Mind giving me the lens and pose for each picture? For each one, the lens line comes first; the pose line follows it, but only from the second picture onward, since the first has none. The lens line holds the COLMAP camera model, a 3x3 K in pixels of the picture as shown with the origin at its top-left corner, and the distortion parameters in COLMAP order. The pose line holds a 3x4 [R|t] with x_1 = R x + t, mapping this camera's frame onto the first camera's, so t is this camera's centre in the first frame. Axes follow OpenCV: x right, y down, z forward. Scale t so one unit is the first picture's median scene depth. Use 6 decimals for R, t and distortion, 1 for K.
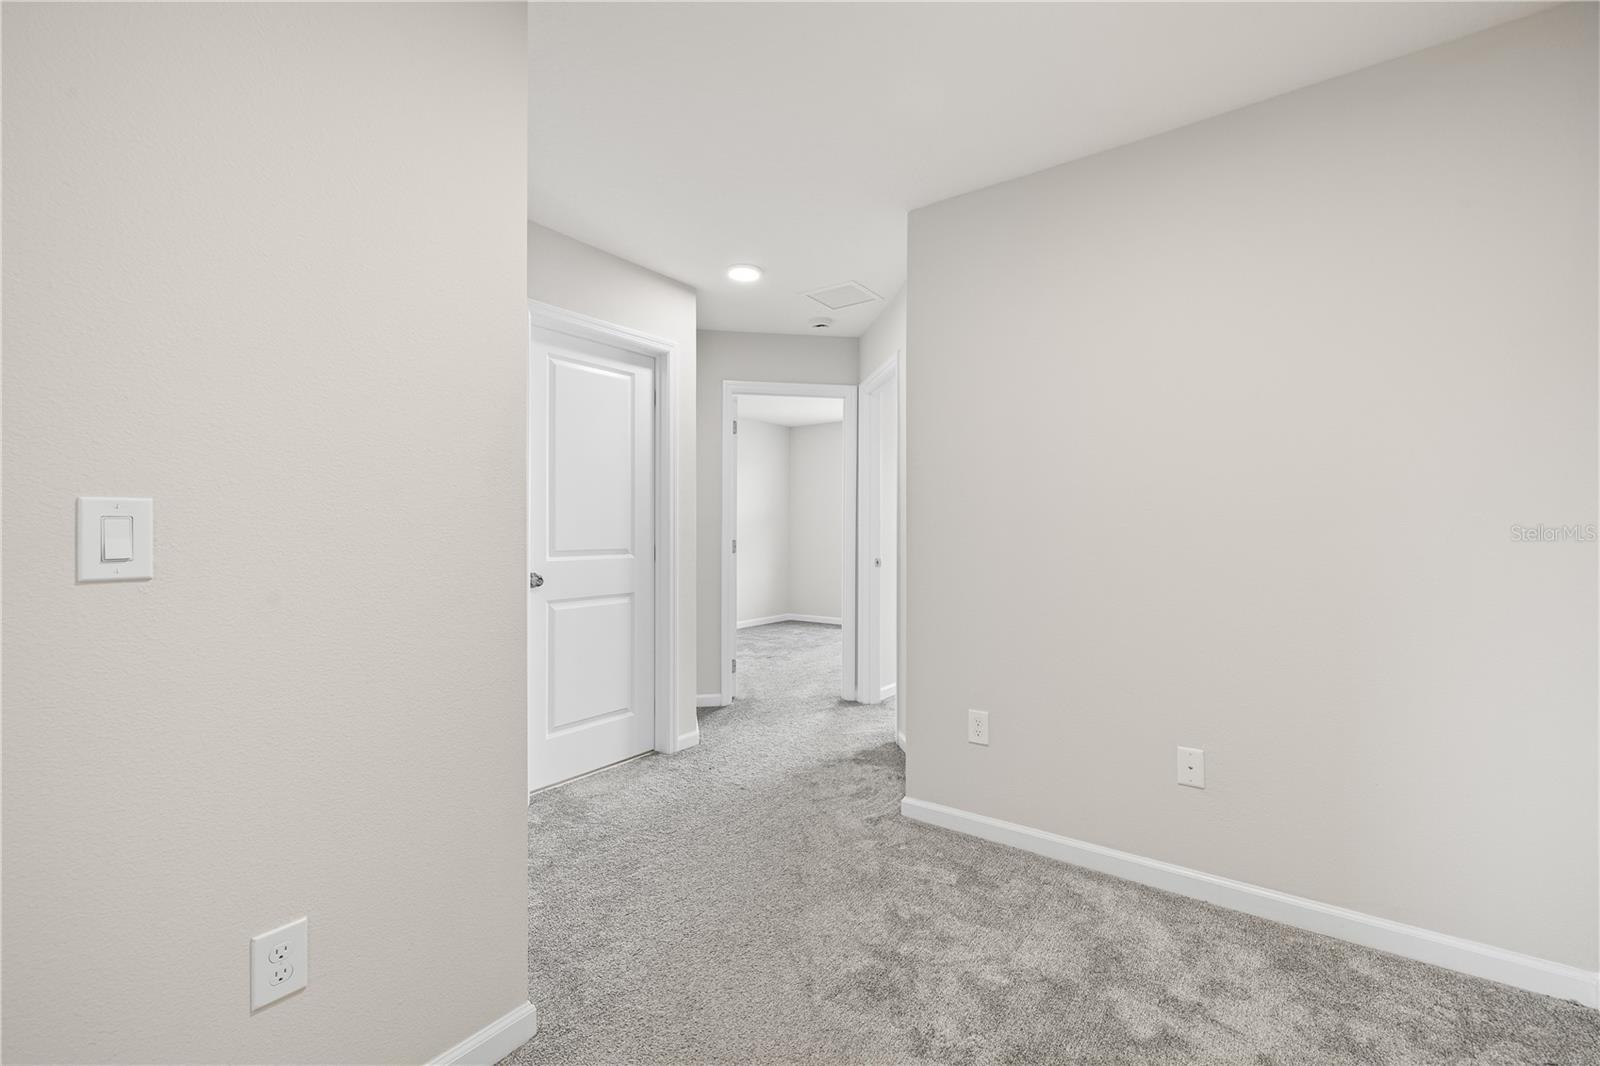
lens RADIAL K [[673.4, 0, 801.1], [0, 673.4, 524.7], [0, 0, 1]] dist [0.000314, -0.000168]
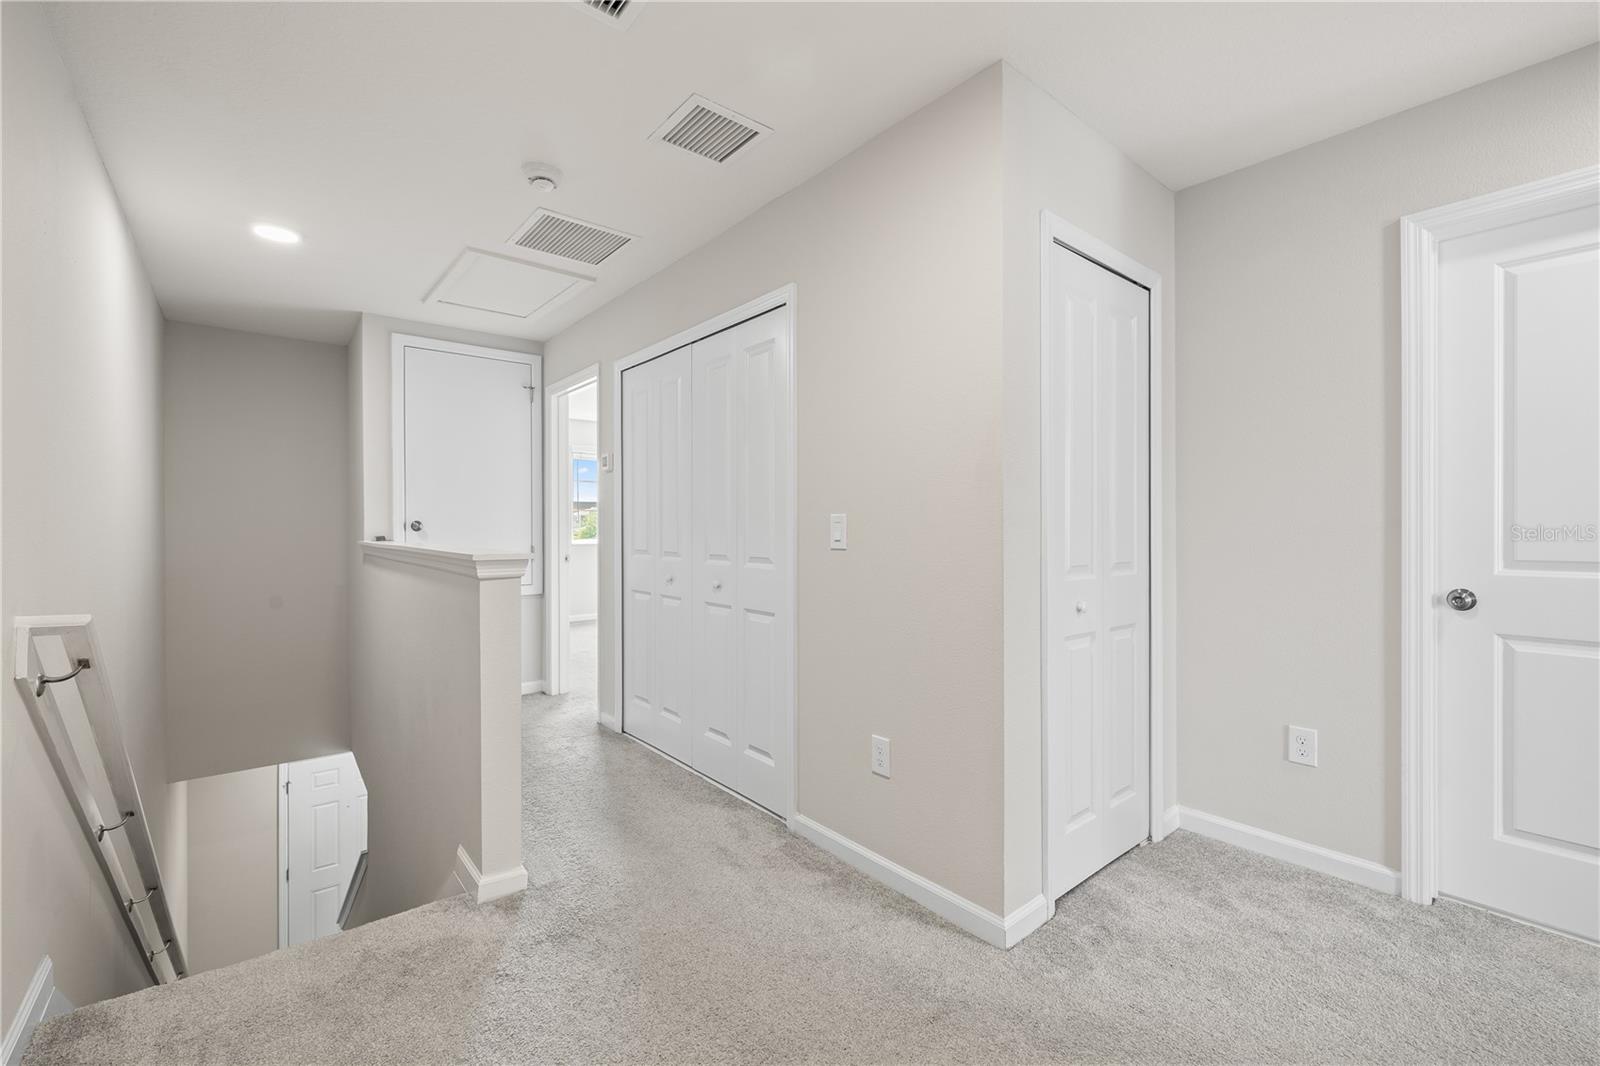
lens RADIAL K [[673.4, 0, 801.1], [0, 673.4, 524.7], [0, 0, 1]] dist [0.000314, -0.000168]
pose [[-0.241823, 0.002818, -0.970316, 0.441153], [0.008376, 0.999965, 0.000816, -0.002227], [0.970284, -0.007930, -0.241838, 0.490191]]
